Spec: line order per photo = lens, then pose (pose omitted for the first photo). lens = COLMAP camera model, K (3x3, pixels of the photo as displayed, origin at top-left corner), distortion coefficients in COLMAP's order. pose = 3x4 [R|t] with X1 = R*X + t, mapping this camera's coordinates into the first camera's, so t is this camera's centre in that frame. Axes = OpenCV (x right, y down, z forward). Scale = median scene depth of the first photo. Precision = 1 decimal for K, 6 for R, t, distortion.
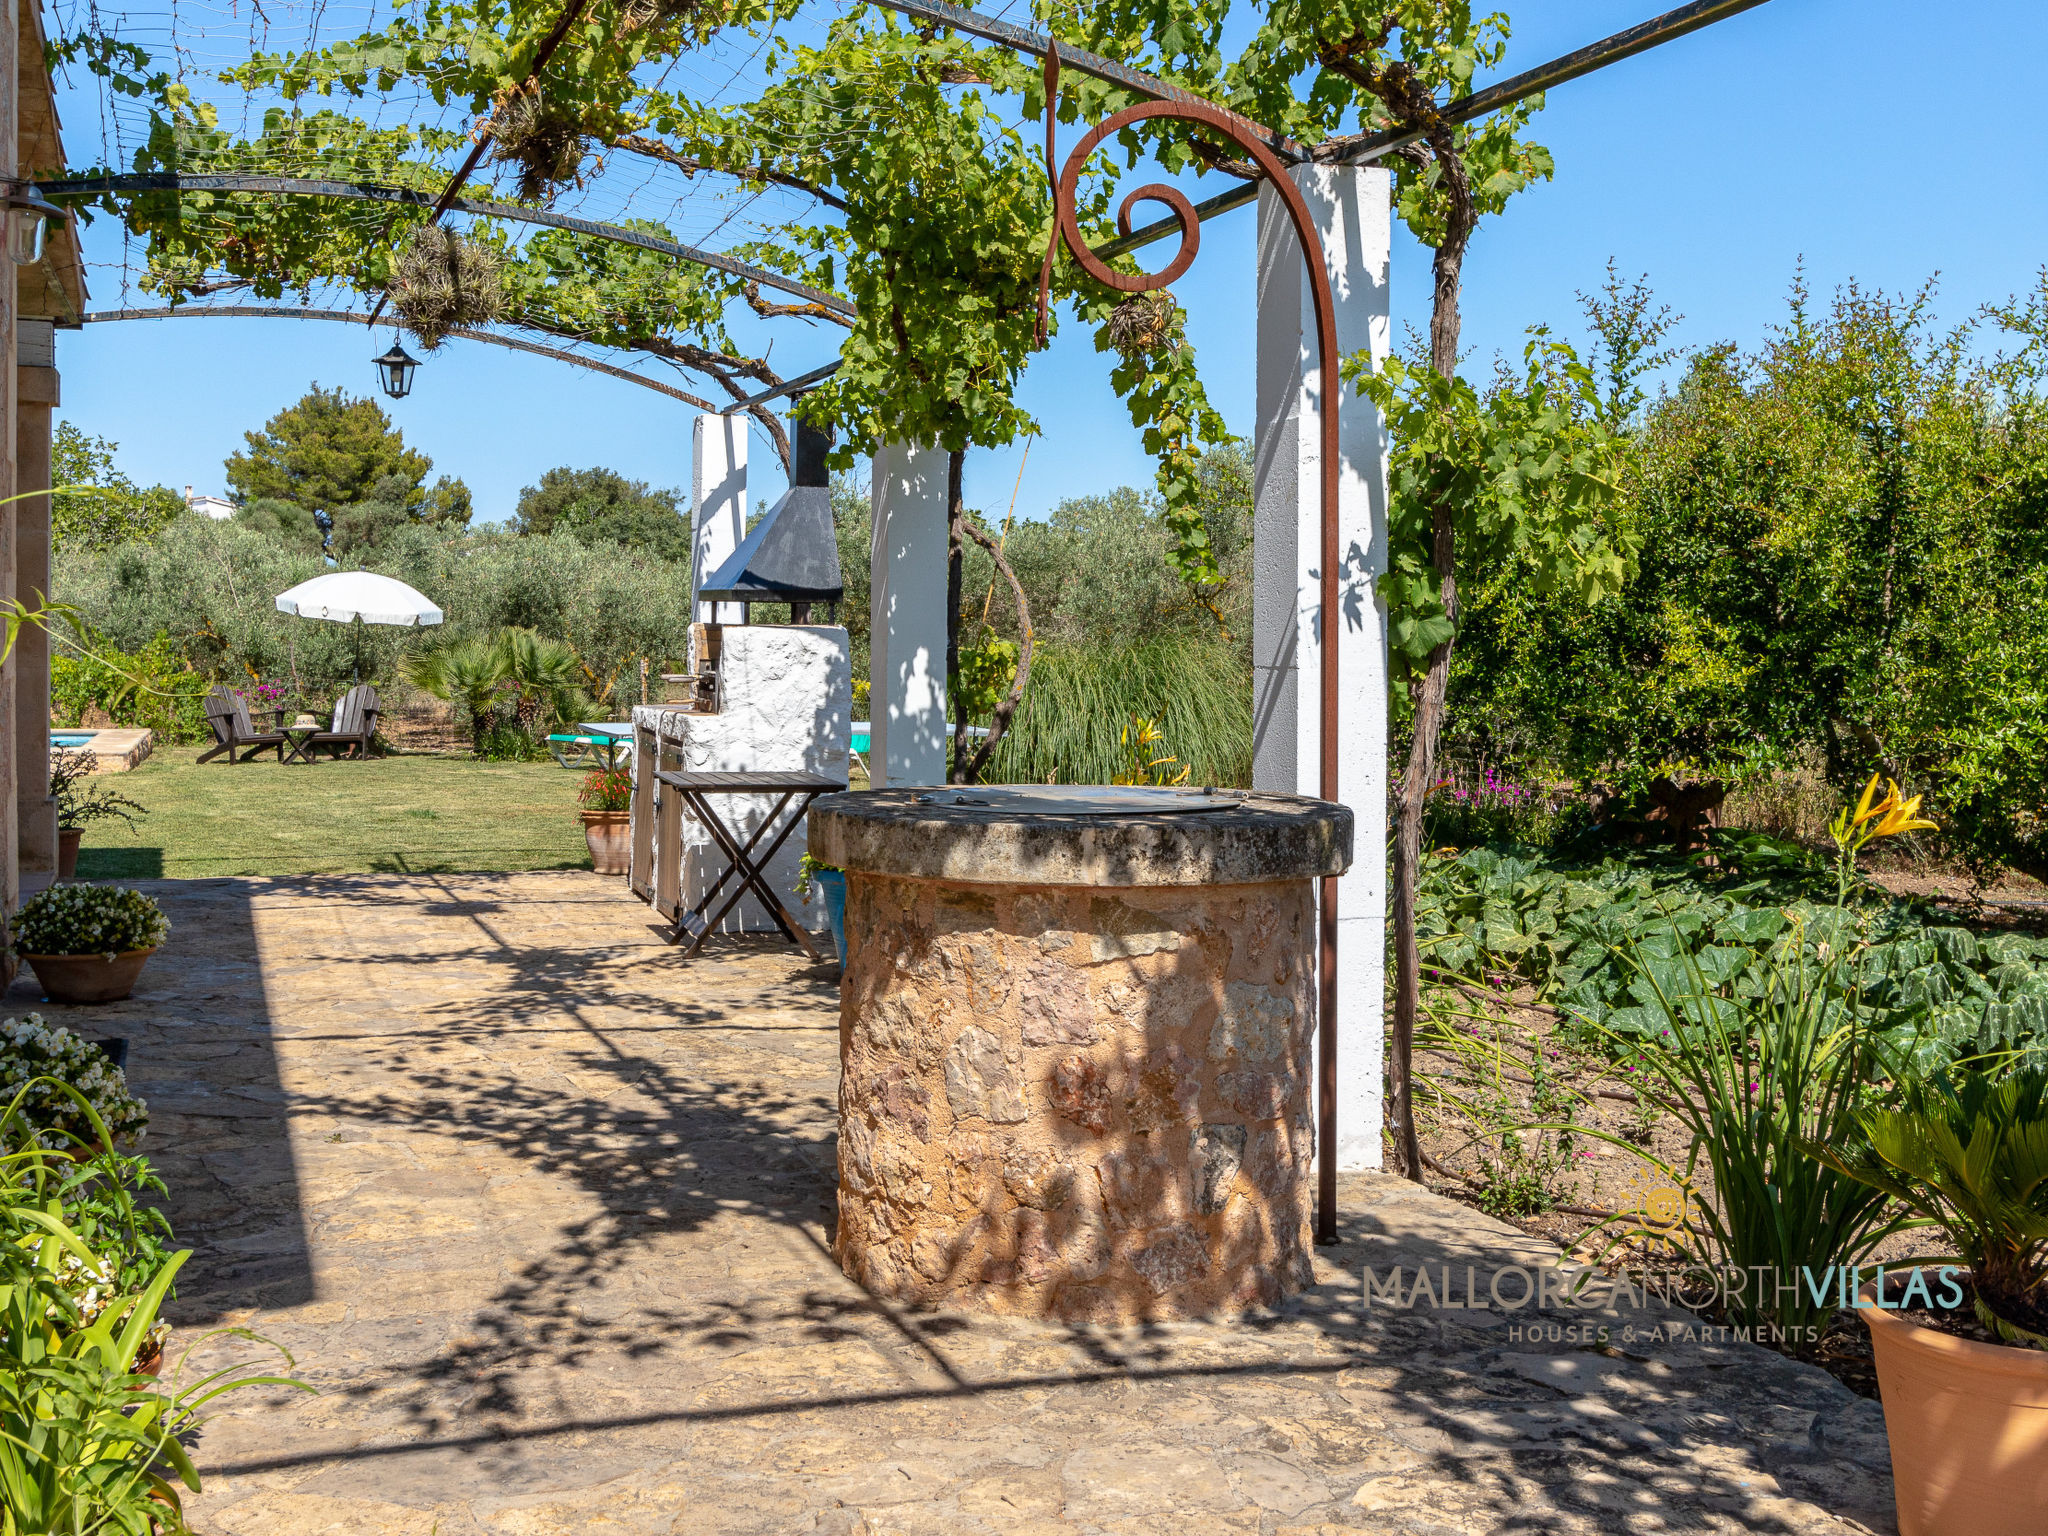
lens RADIAL K [[3877.1, 0, 1024.0], [0, 3877.1, 768.0], [0, 0, 1]] dist [-0.117158, -0.131875]
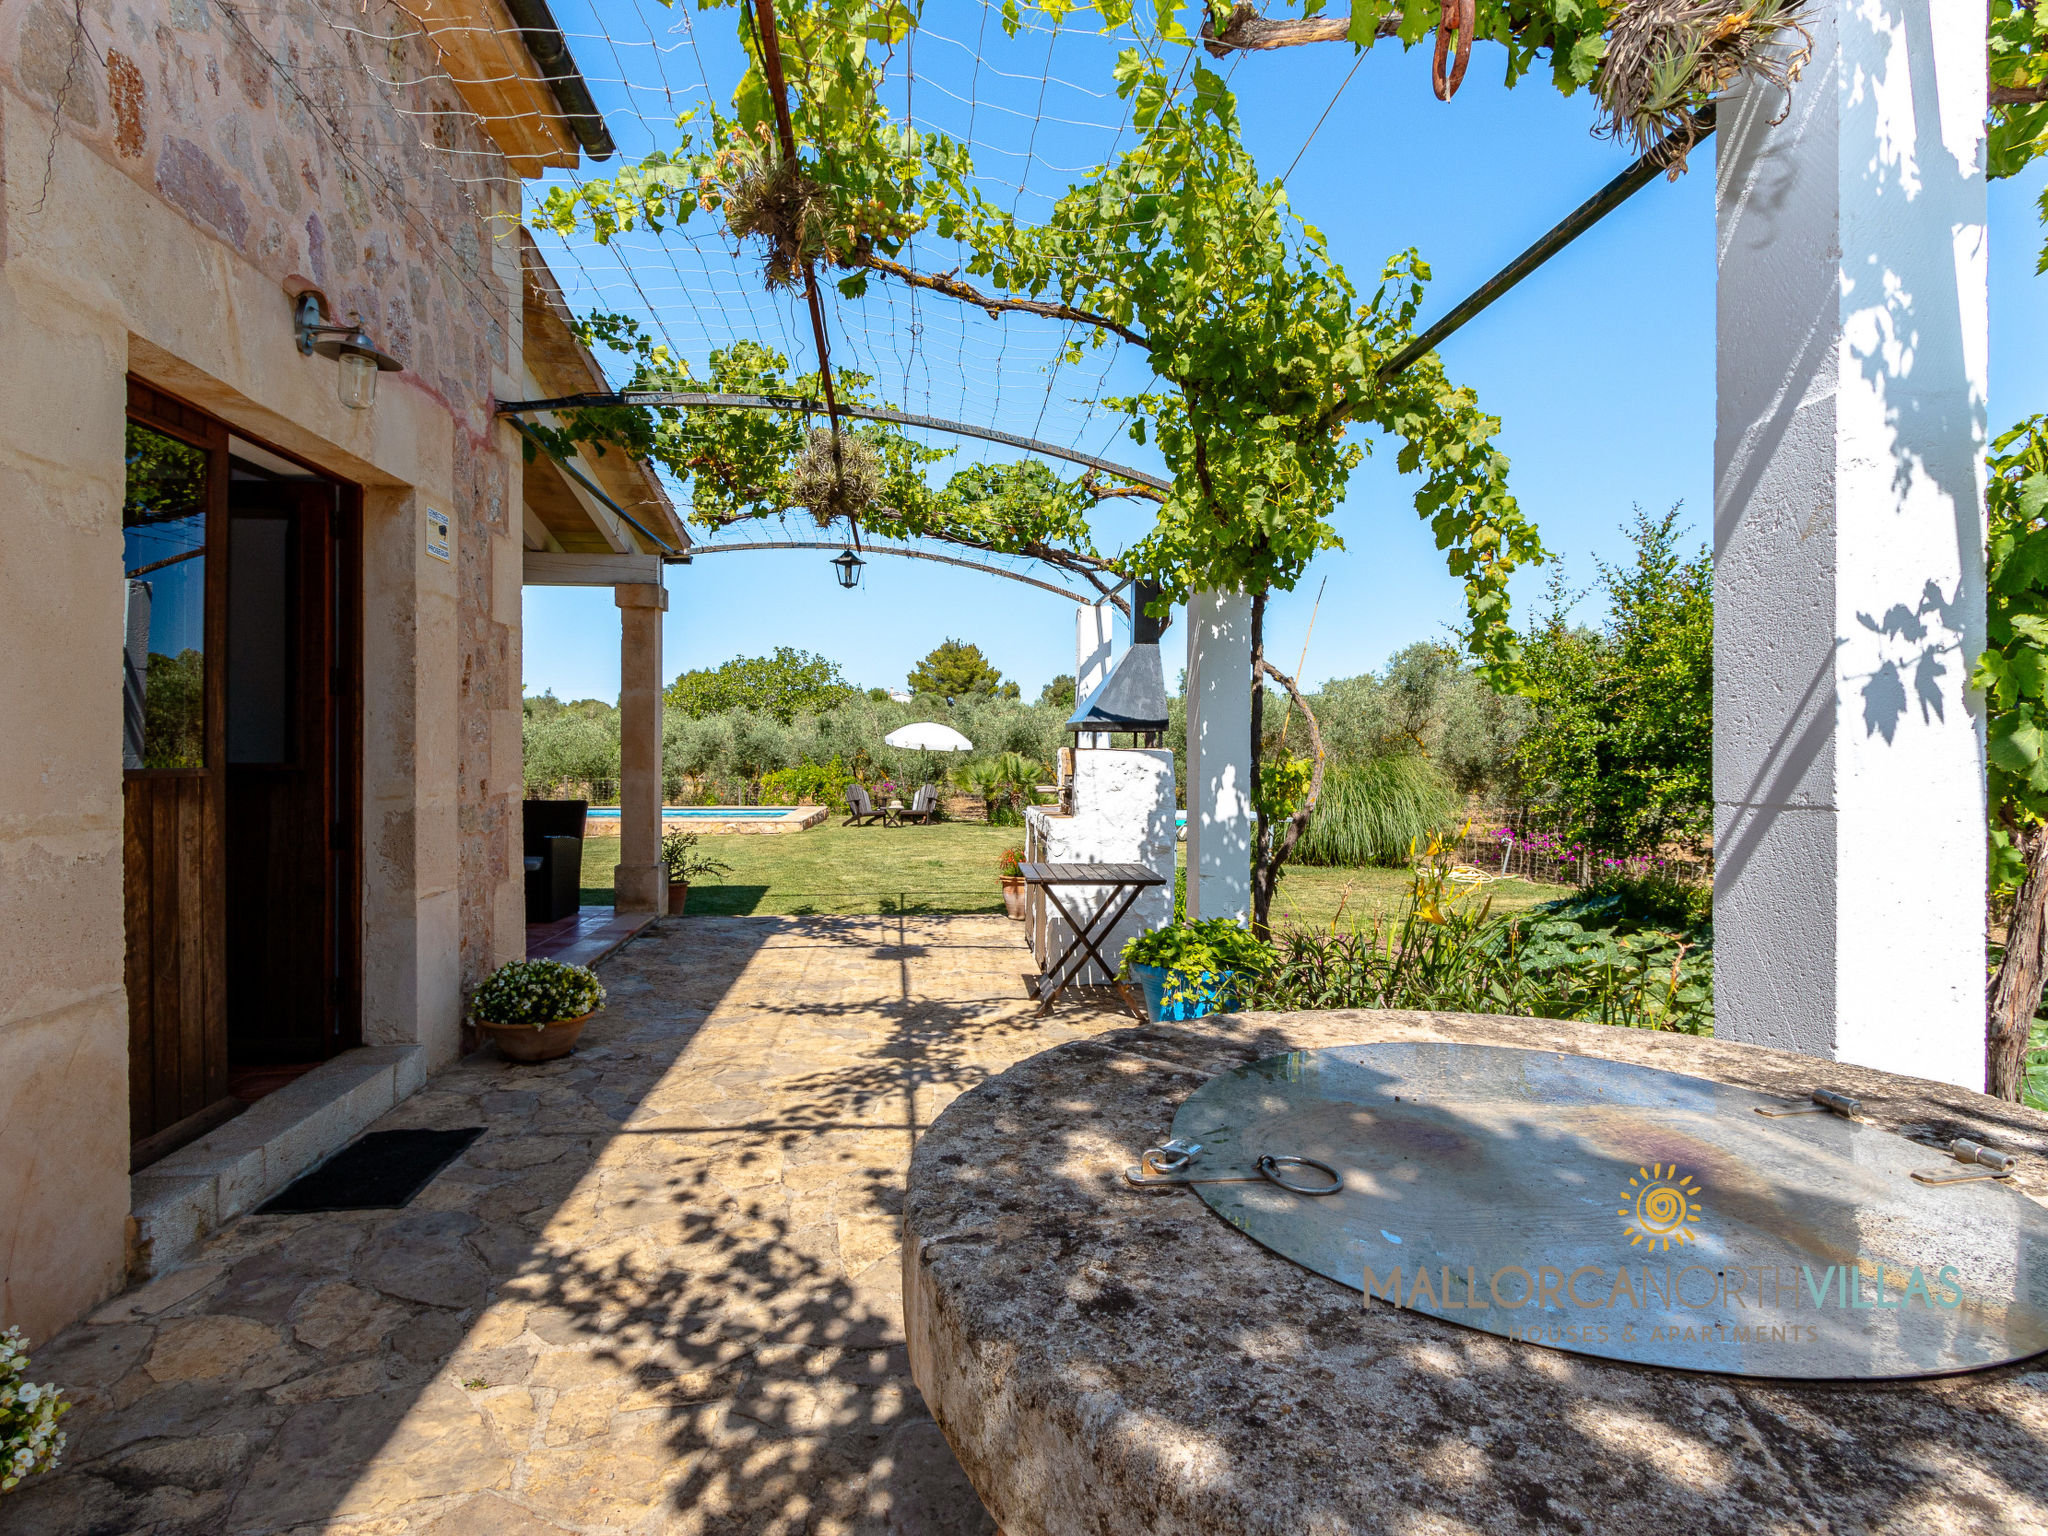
lens RADIAL K [[1092.3, 0, 1024.0], [0, 1092.3, 768.0], [0, 0, 1]] dist [0.000486, -0.000506]
pose [[0.973561, -0.003229, -0.228403, -0.010774], [-0.001922, 0.999749, -0.022329, -0.022559], [0.228417, 0.022178, 0.973311, 0.646290]]
